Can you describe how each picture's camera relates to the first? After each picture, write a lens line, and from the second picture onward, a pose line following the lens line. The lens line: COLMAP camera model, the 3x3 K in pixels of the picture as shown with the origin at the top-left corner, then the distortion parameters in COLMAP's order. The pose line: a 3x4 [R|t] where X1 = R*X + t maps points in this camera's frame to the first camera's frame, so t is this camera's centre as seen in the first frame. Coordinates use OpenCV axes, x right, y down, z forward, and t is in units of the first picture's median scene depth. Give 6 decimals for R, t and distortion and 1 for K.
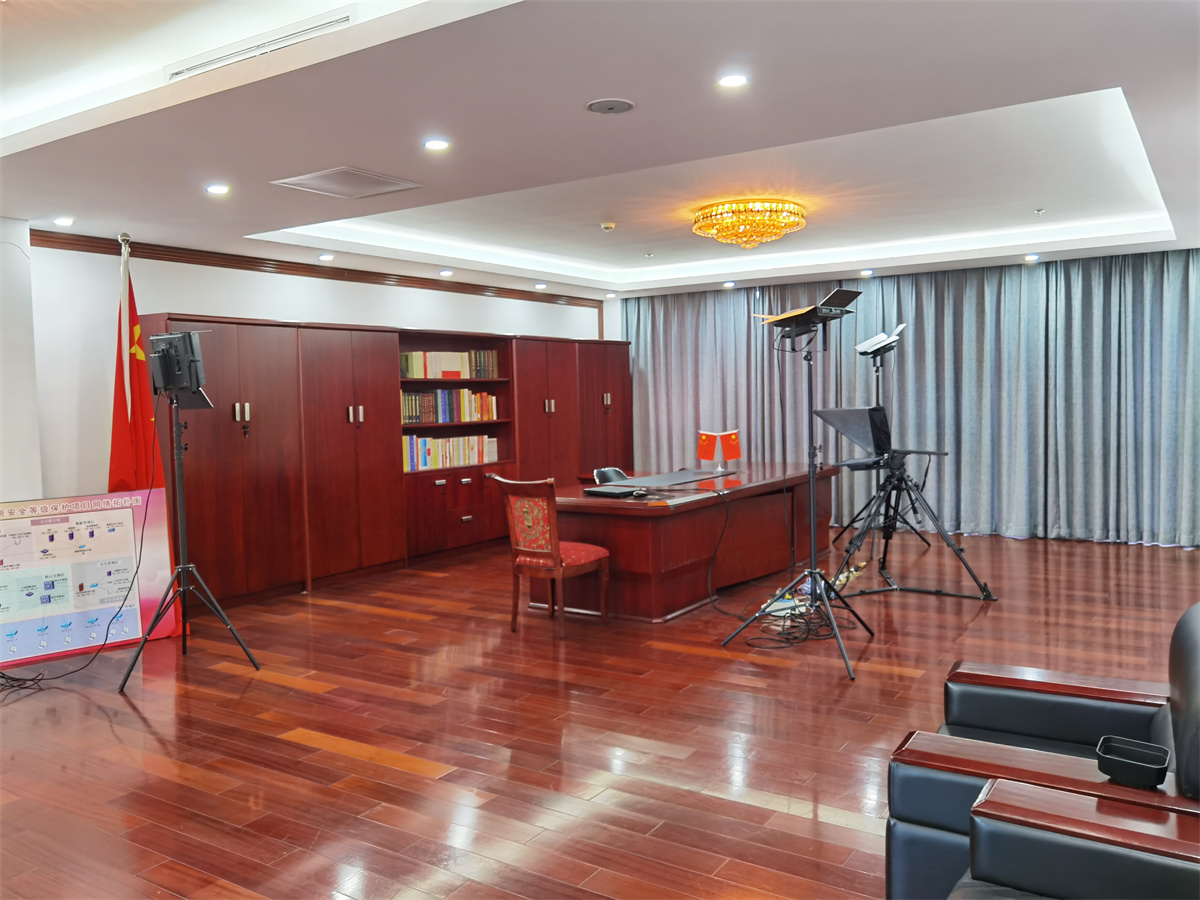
lens RADIAL K [[962.5, 0, 601.2], [0, 962.5, 448.0], [0, 0, 1]] dist [0.031115, -0.019857]
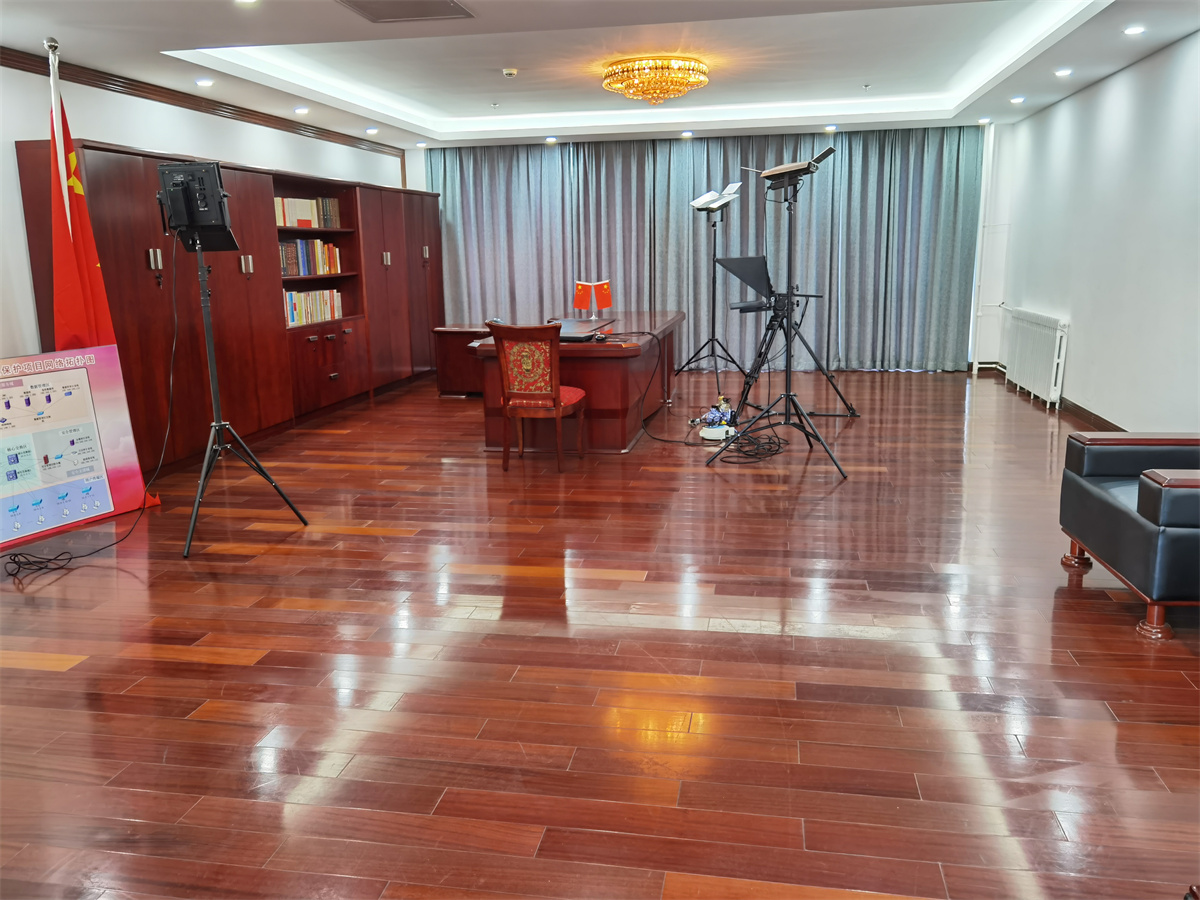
lens RADIAL K [[962.5, 0, 588.9], [0, 962.5, 440.1], [0, 0, 1]] dist [0.031115, -0.019857]
pose [[0.920754, -0.070162, 0.383784, -0.378160], [0.019718, 0.990808, 0.133831, 0.017039], [-0.389646, -0.115658, 0.913674, 0.013011]]
